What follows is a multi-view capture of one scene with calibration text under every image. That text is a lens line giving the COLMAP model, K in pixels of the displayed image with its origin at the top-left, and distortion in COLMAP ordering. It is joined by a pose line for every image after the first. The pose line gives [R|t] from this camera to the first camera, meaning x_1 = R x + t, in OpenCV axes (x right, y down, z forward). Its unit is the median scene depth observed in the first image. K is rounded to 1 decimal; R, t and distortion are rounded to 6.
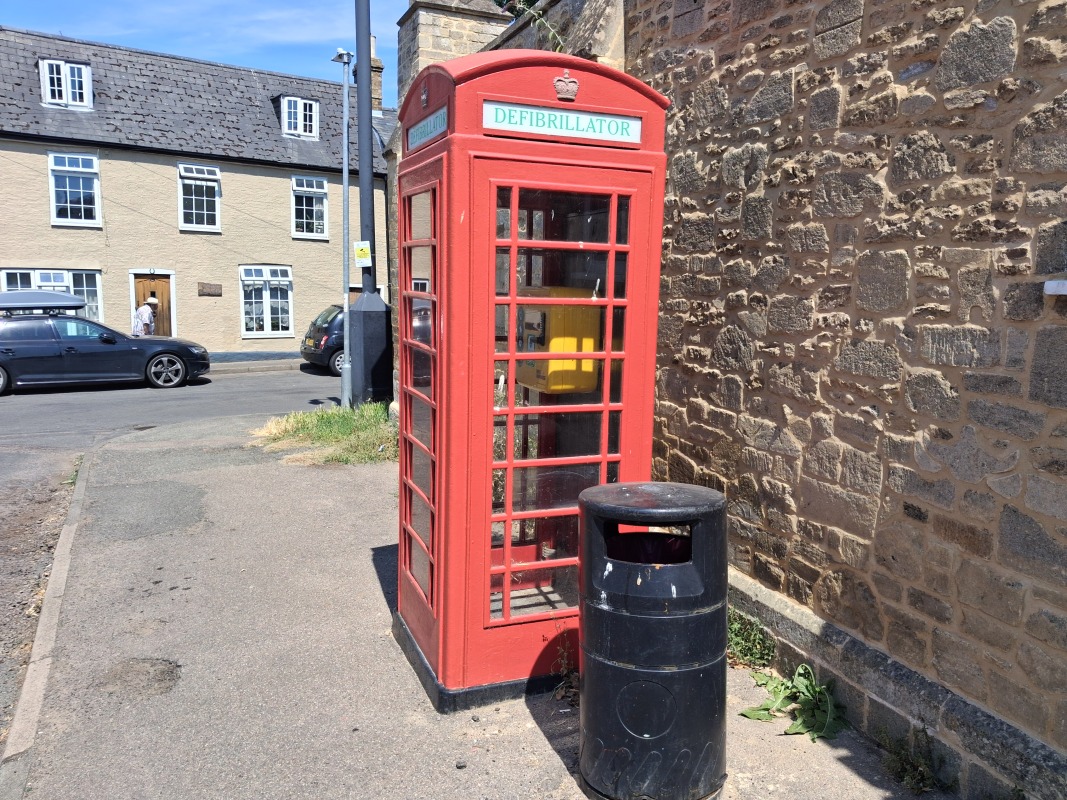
lens RADIAL K [[847.5, 0, 551.5], [0, 847.5, 399.8], [0, 0, 1]] dist [0.084965, -0.248685]
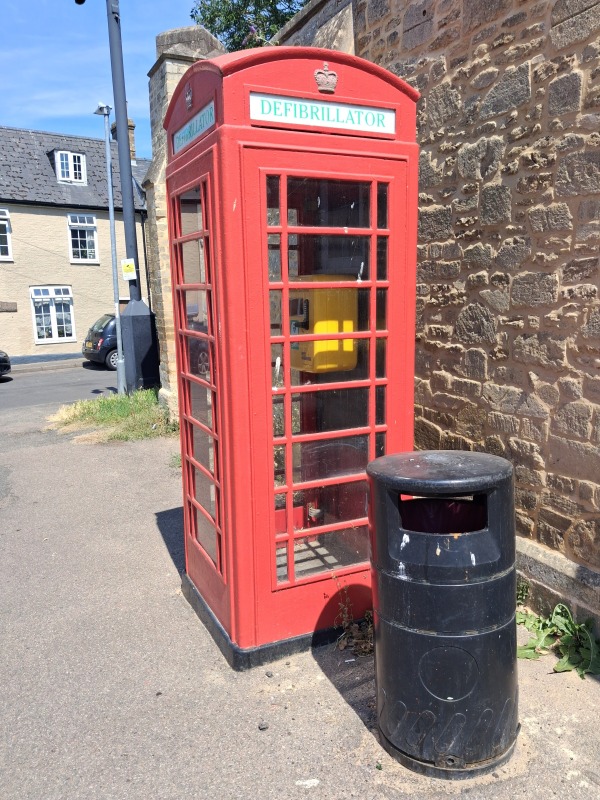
lens RADIAL K [[634.1, 0, 300.0], [0, 634.1, 400.0], [0, 0, 1]] dist [-0.000525, -0.000207]
pose [[0.997841, -0.051584, 0.040655, -0.058447], [0.050300, 0.998221, 0.031998, 0.000790], [-0.042233, -0.029884, 0.998661, 0.183391]]
